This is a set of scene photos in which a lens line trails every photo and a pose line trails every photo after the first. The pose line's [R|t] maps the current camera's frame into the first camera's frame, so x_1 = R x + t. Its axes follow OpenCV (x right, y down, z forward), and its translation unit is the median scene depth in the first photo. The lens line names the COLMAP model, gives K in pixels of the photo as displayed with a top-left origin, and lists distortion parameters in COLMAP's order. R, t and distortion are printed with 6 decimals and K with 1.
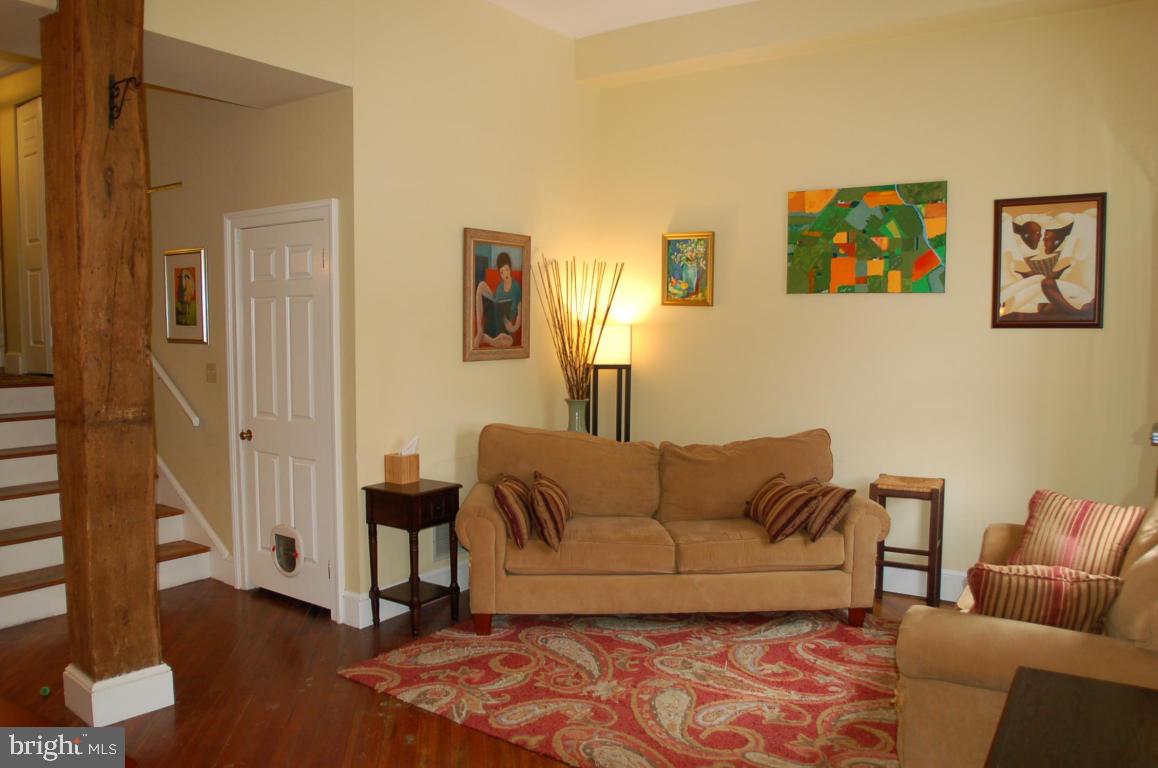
lens RADIAL K [[861.7, 0, 587.7], [0, 861.7, 387.5], [0, 0, 1]] dist [-0.094330, 0.047881]
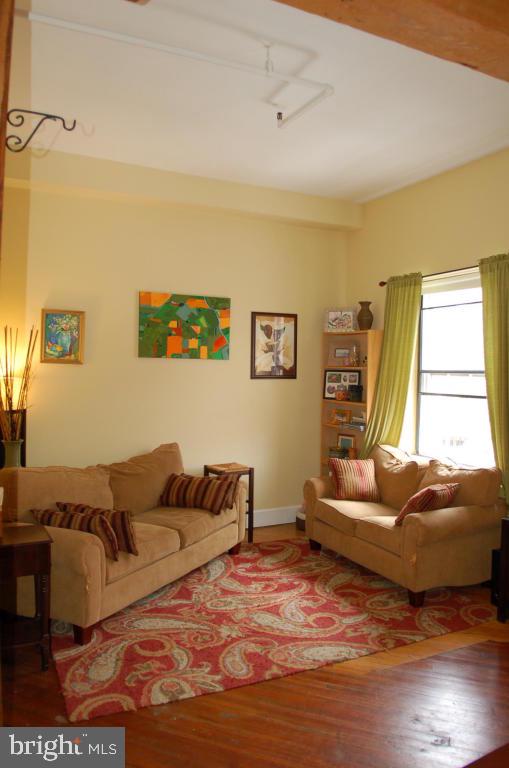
lens RADIAL K [[571.5, 0, 257.5], [0, 571.5, 378.6], [0, 0, 1]] dist [-0.094330, 0.047881]
pose [[0.489056, -0.011305, 0.872179, -0.651761], [0.051675, 0.998535, -0.016033, -0.052180], [-0.870720, 0.052911, 0.488924, 0.377821]]
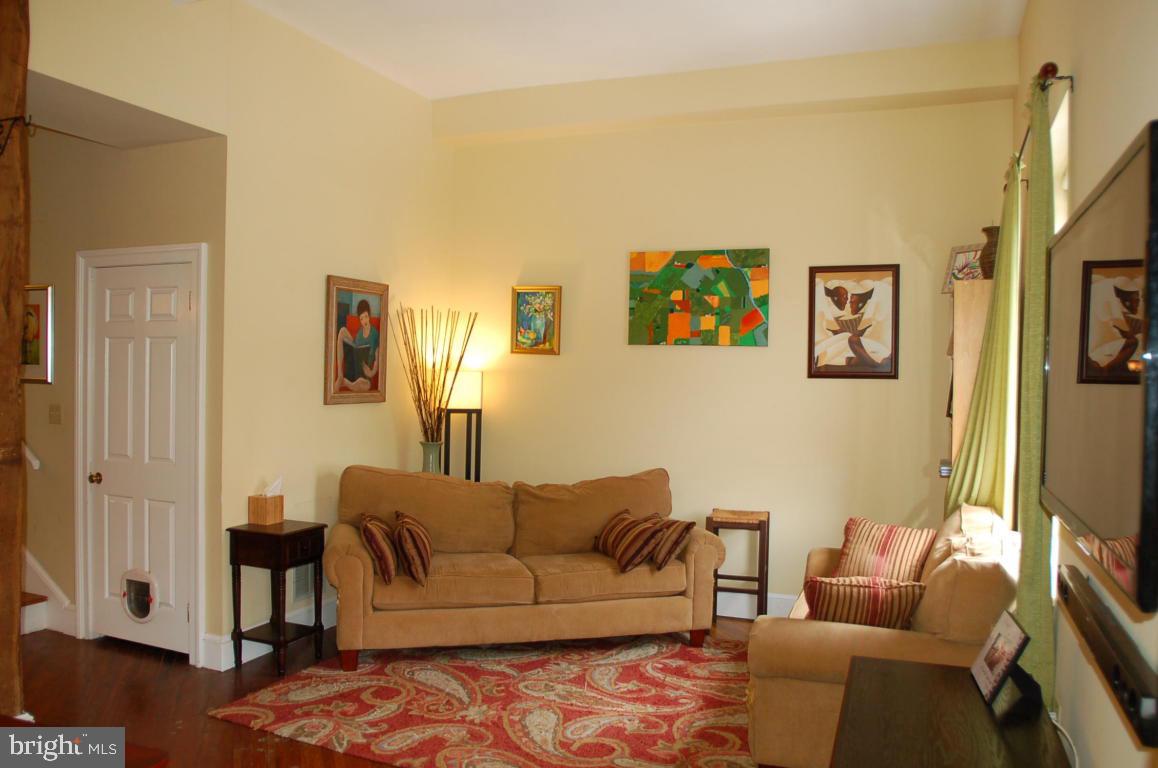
lens RADIAL K [[861.7, 0, 585.6], [0, 861.7, 388.6], [0, 0, 1]] dist [-0.094330, 0.047881]
pose [[0.977398, 0.010558, 0.211142, -0.061317], [0.000521, 0.998629, -0.052347, 0.004607], [-0.211405, 0.051274, 0.976053, -0.067429]]
